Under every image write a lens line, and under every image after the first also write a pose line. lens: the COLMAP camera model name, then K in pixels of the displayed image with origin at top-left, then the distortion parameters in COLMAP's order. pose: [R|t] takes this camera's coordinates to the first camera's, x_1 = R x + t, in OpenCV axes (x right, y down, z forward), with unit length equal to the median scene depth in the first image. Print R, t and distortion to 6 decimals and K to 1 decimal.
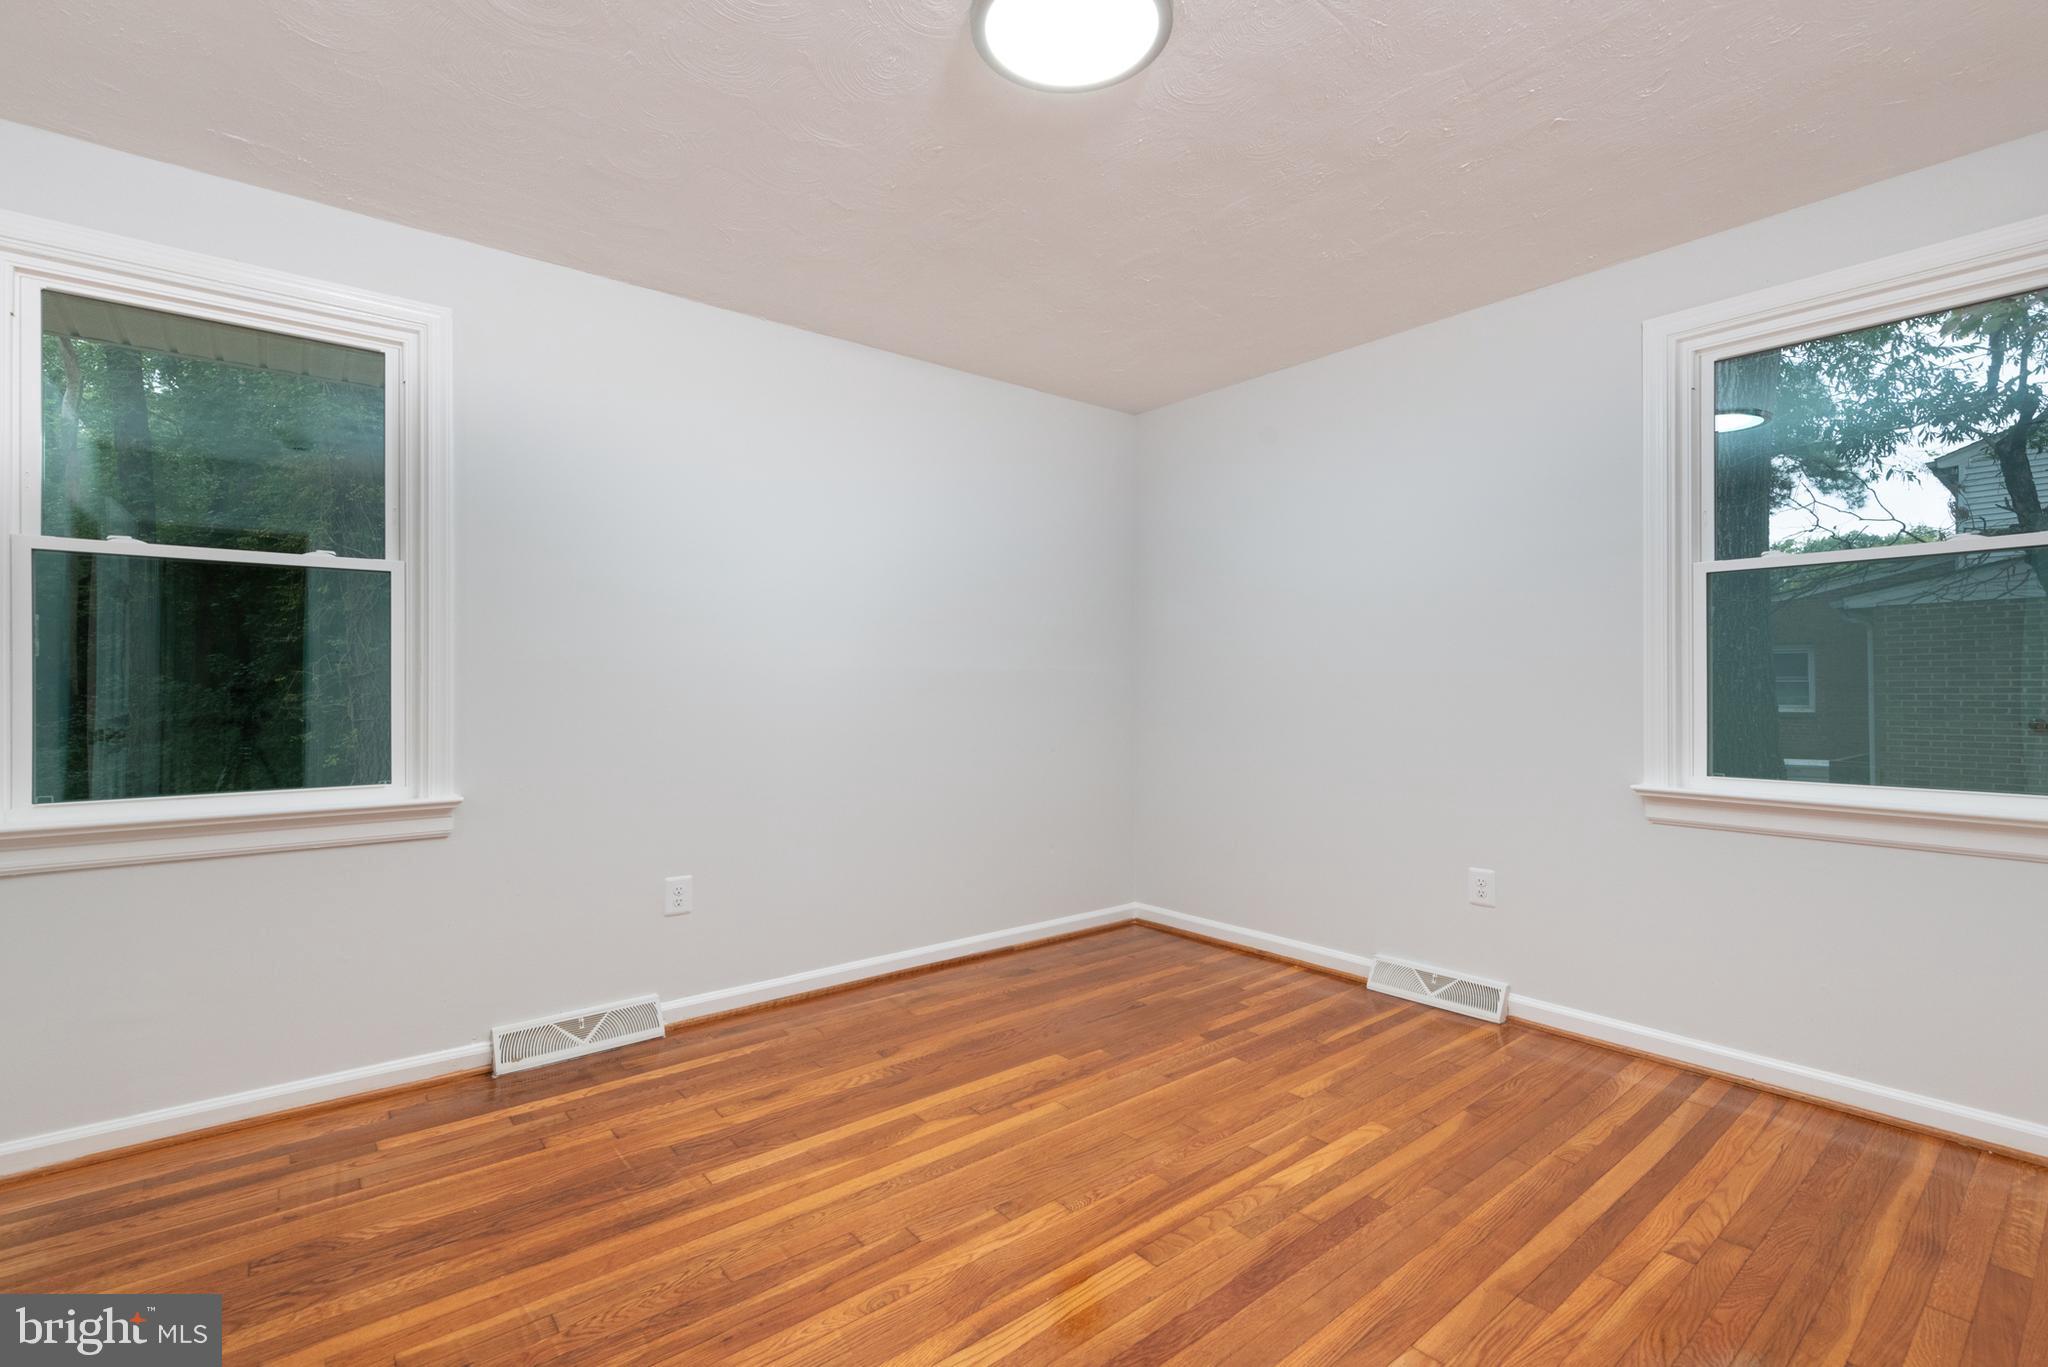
lens RADIAL K [[906.6, 0, 1017.6], [0, 906.6, 680.9], [0, 0, 1]] dist [0.003606, -0.000957]
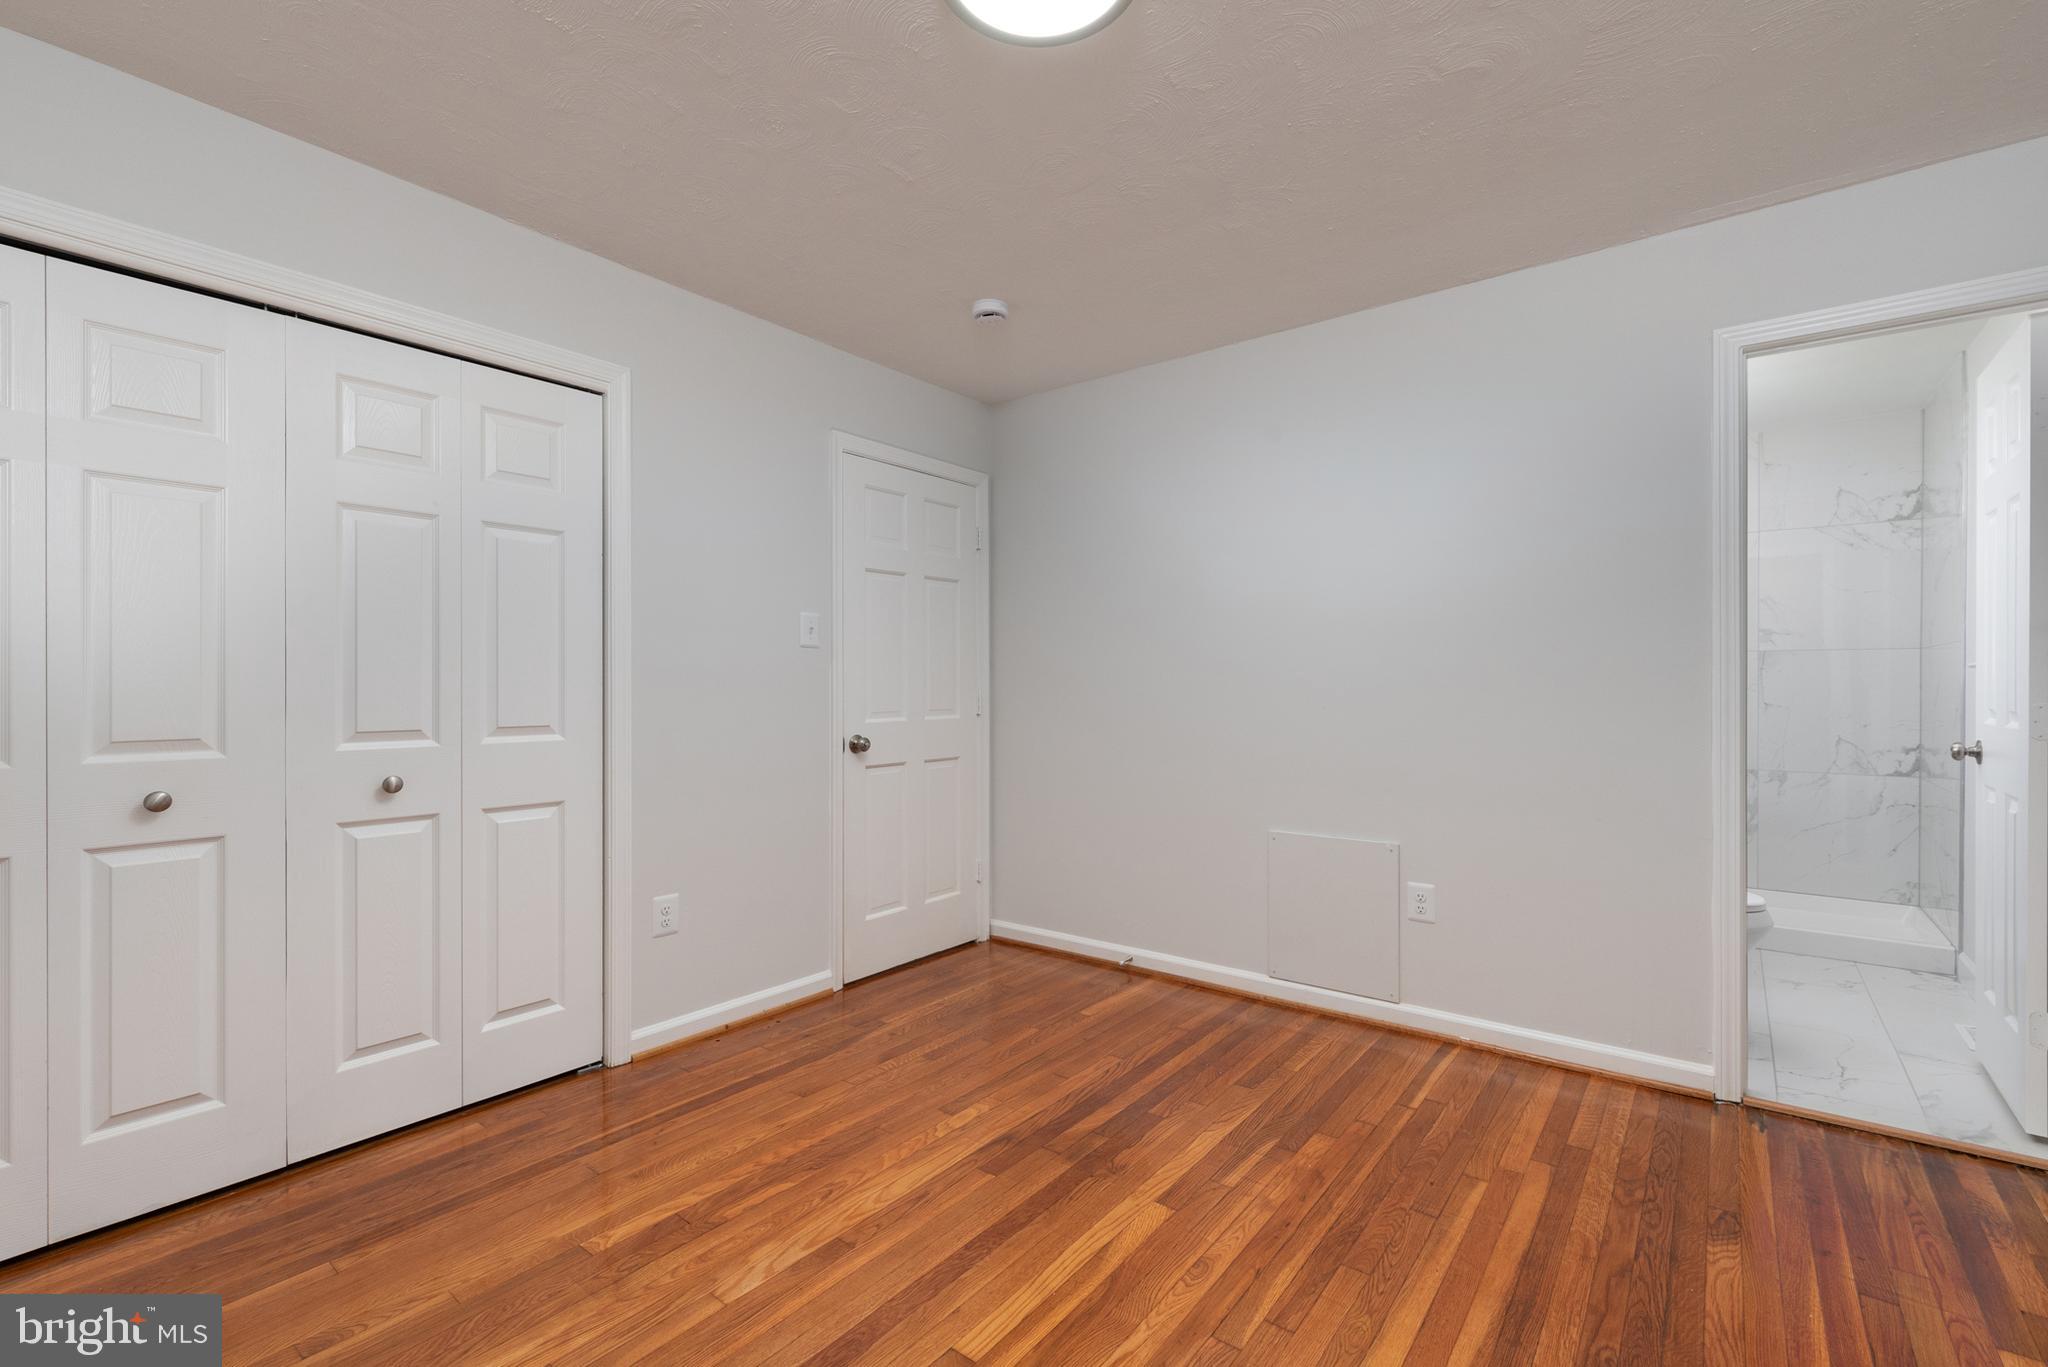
lens RADIAL K [[906.6, 0, 1027.6], [0, 906.6, 682.8], [0, 0, 1]] dist [0.003606, -0.000957]
pose [[-0.975329, 0.002904, -0.220737, 0.287777], [0.002928, 0.999996, 0.000219, -0.032588], [0.220737, -0.000433, -0.975333, 1.975117]]
